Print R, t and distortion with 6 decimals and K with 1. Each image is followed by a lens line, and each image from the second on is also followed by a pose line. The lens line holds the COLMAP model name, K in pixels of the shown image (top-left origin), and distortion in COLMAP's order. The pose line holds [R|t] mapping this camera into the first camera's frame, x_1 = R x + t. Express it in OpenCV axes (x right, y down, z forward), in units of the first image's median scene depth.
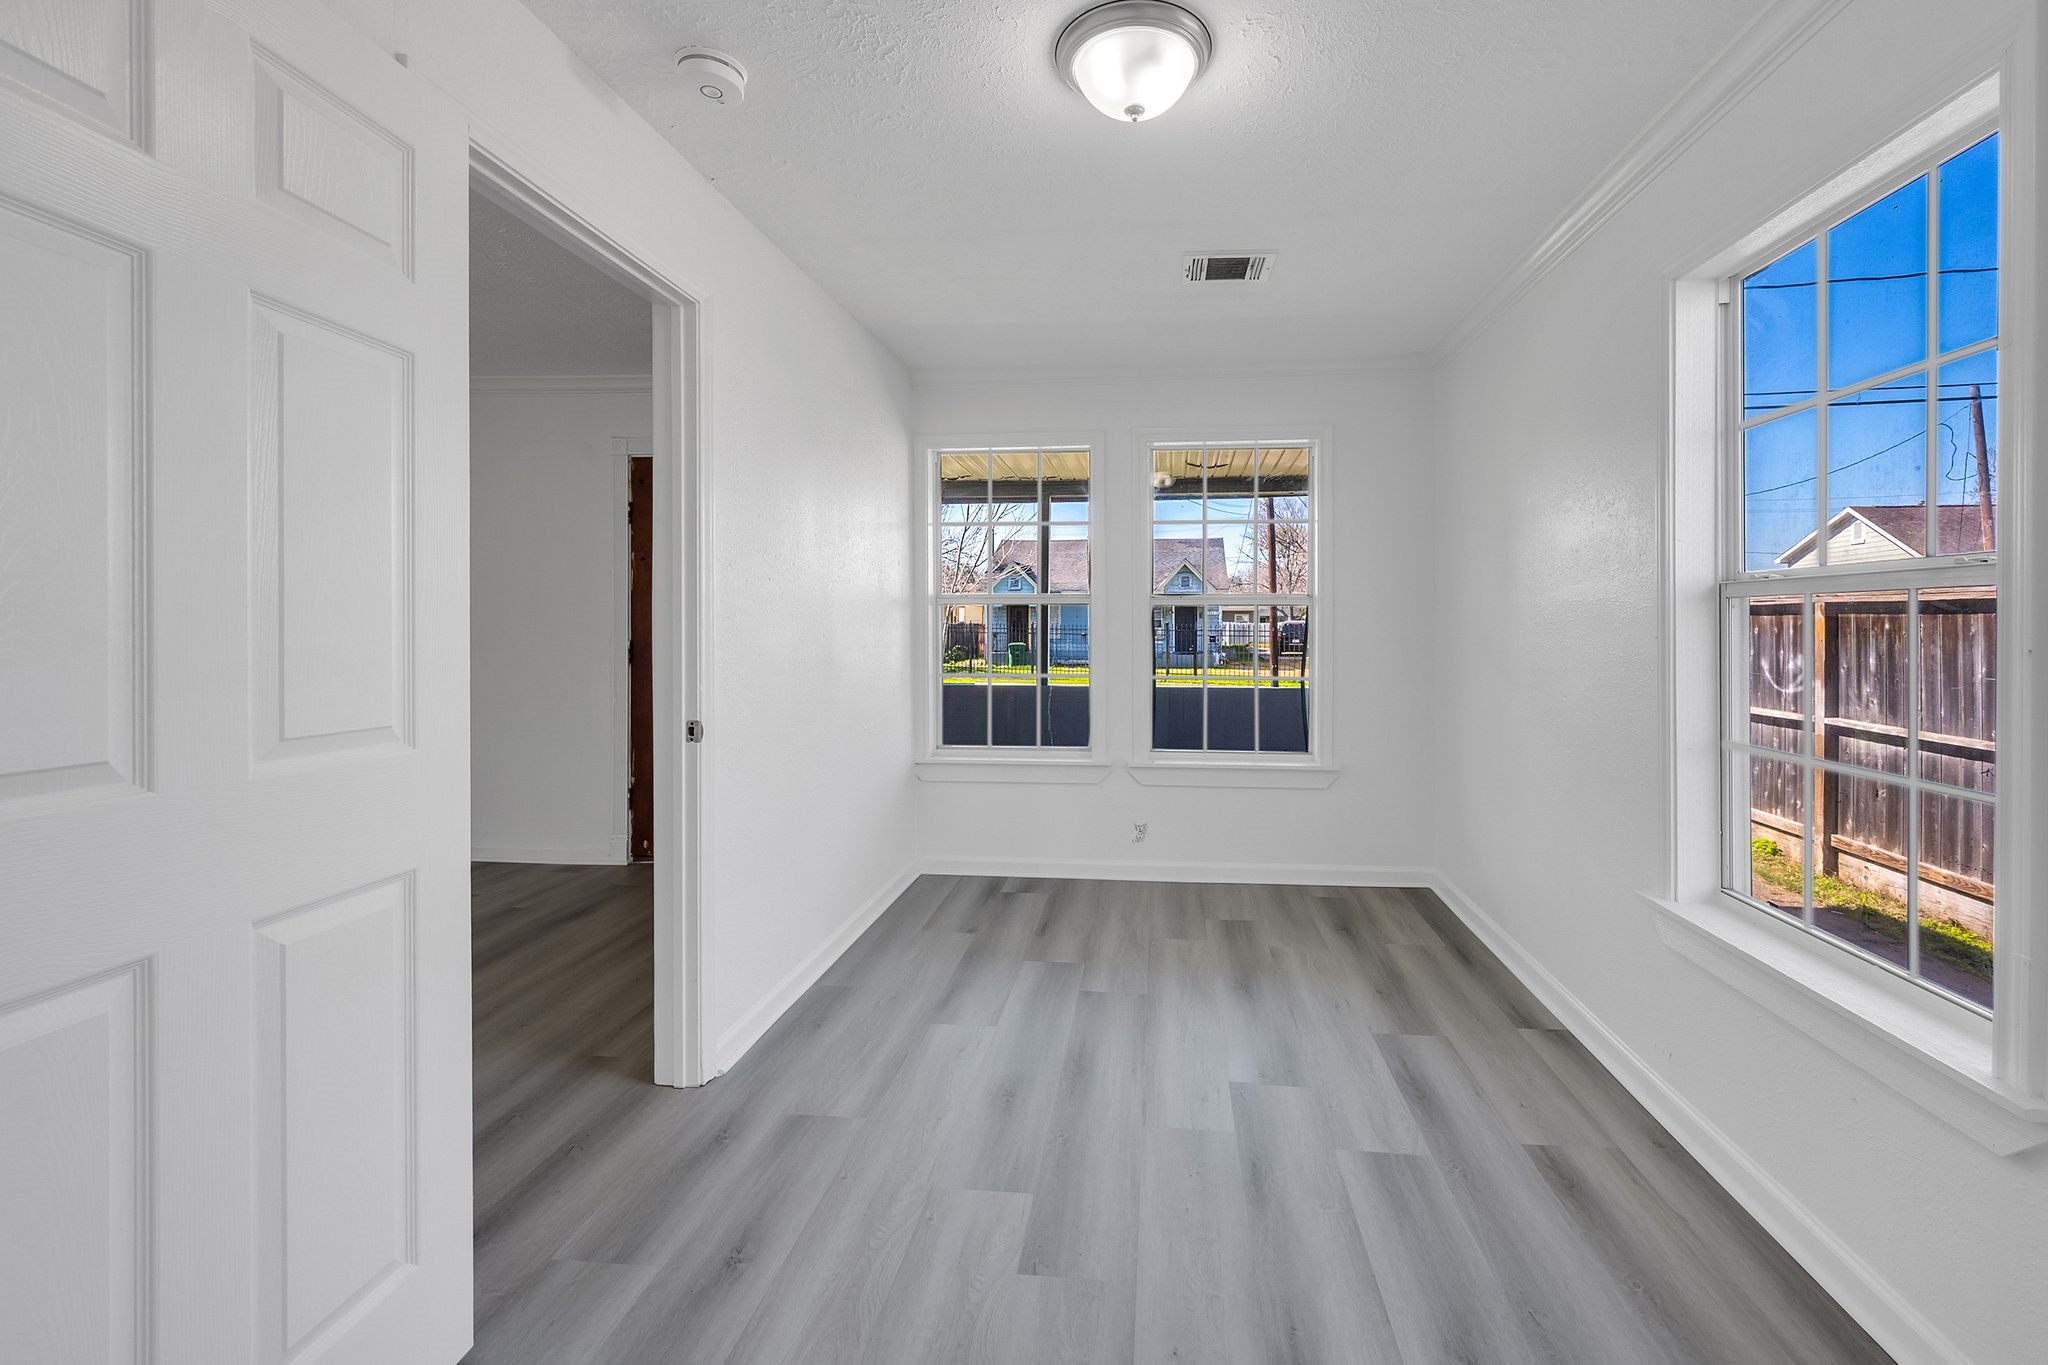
lens RADIAL K [[895.6, 0, 1051.0], [0, 895.6, 626.7], [0, 0, 1]] dist [0.000760, -0.000403]
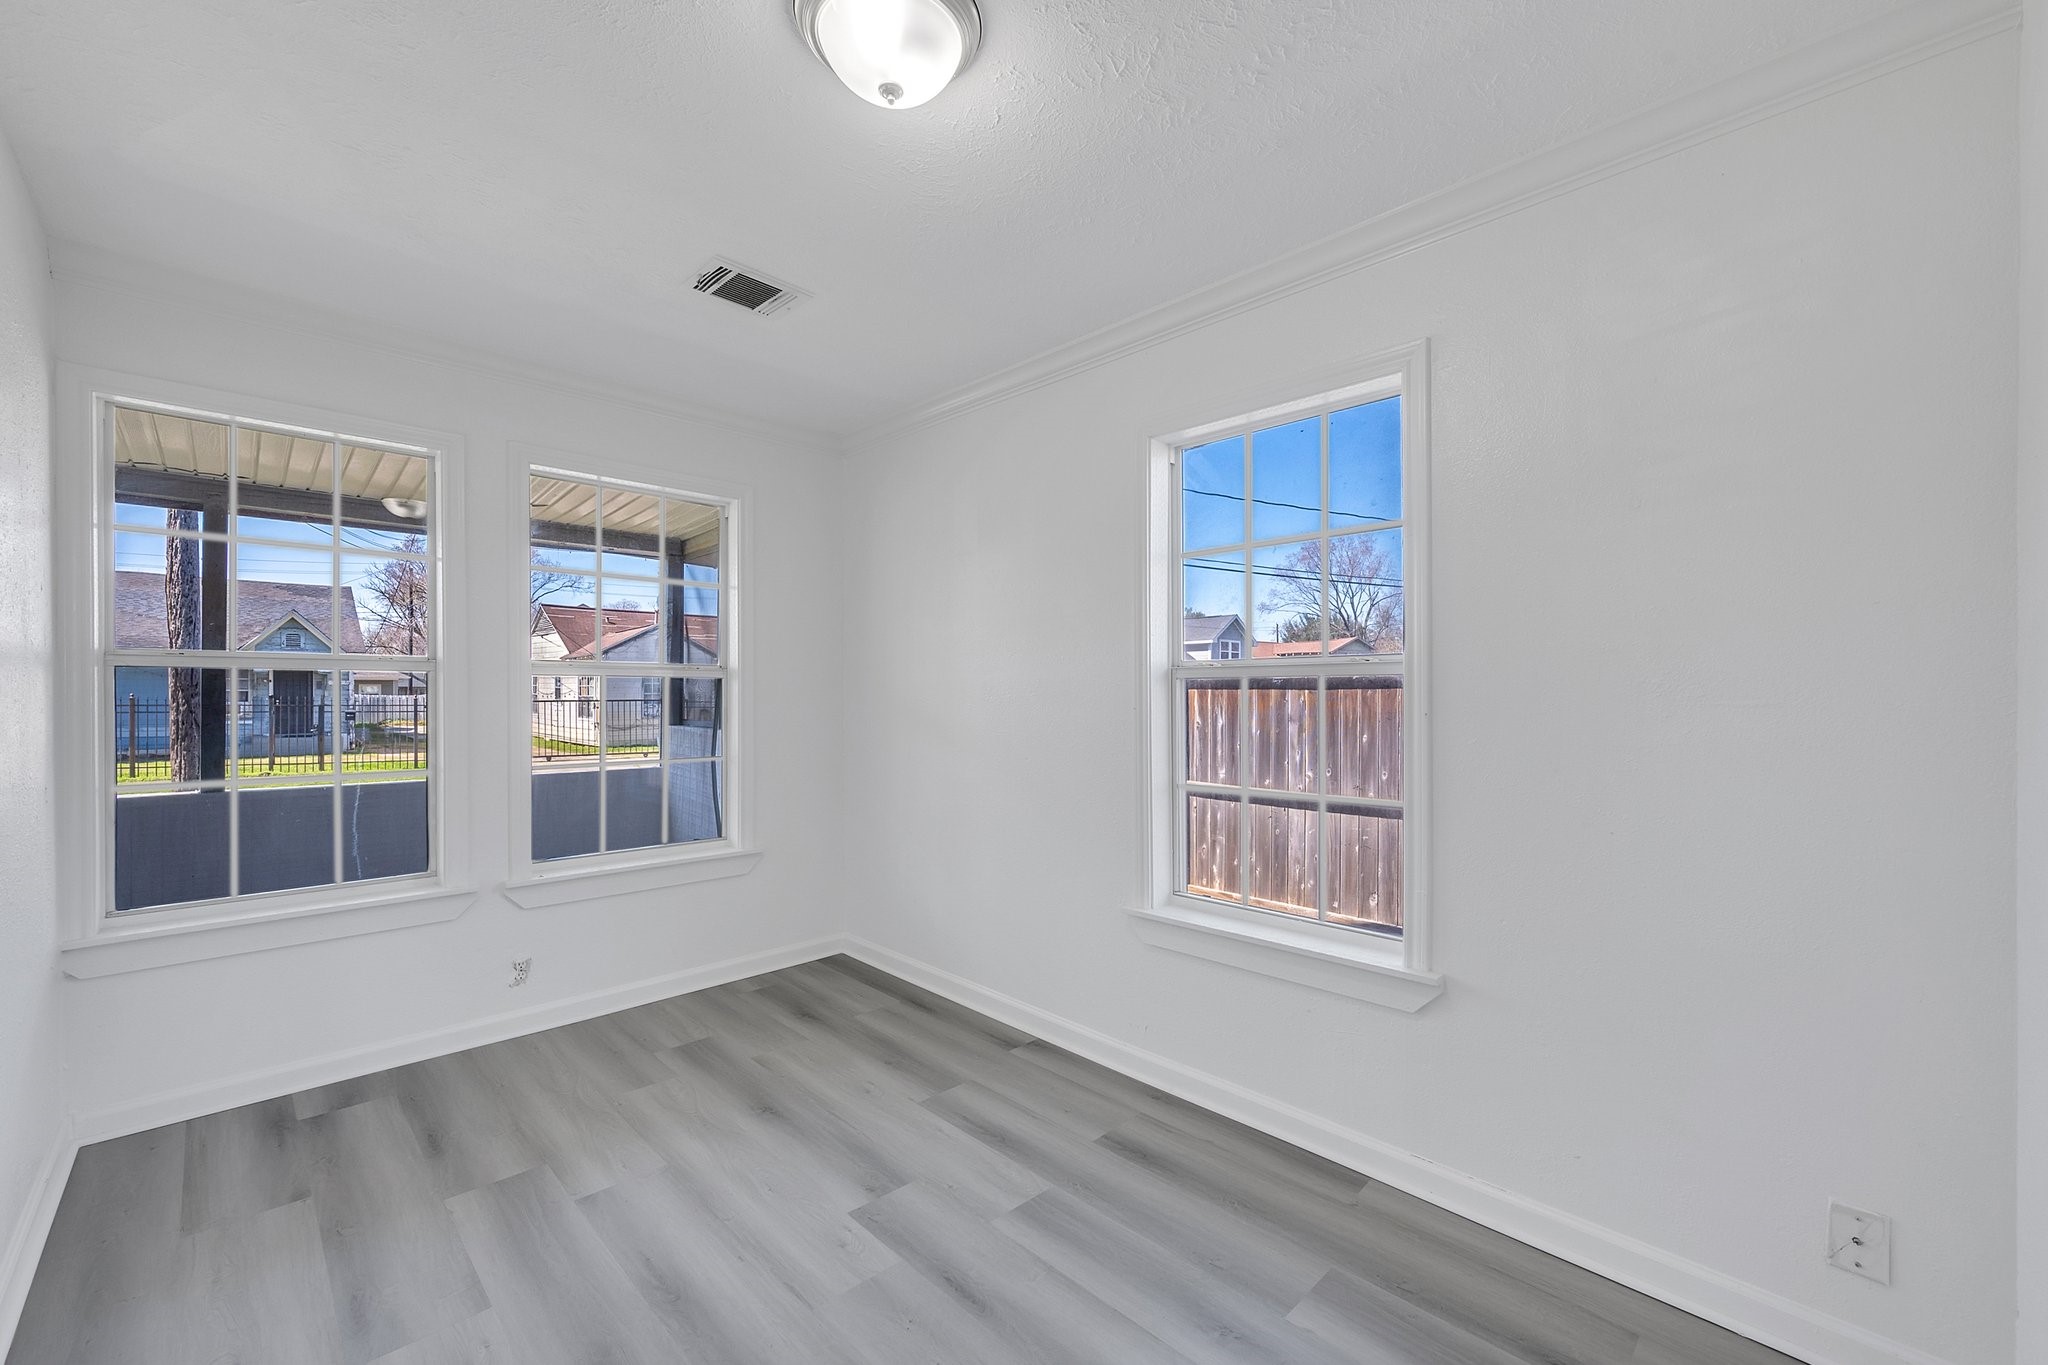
lens RADIAL K [[880.8, 0, 1064.3], [0, 880.8, 670.8], [0, 0, 1]] dist [-0.000704, -0.000340]
pose [[0.600554, 0.015243, 0.799439, -0.304421], [0.008175, 0.999649, -0.025201, -0.005273], [-0.799543, 0.021670, 0.600218, 0.234175]]
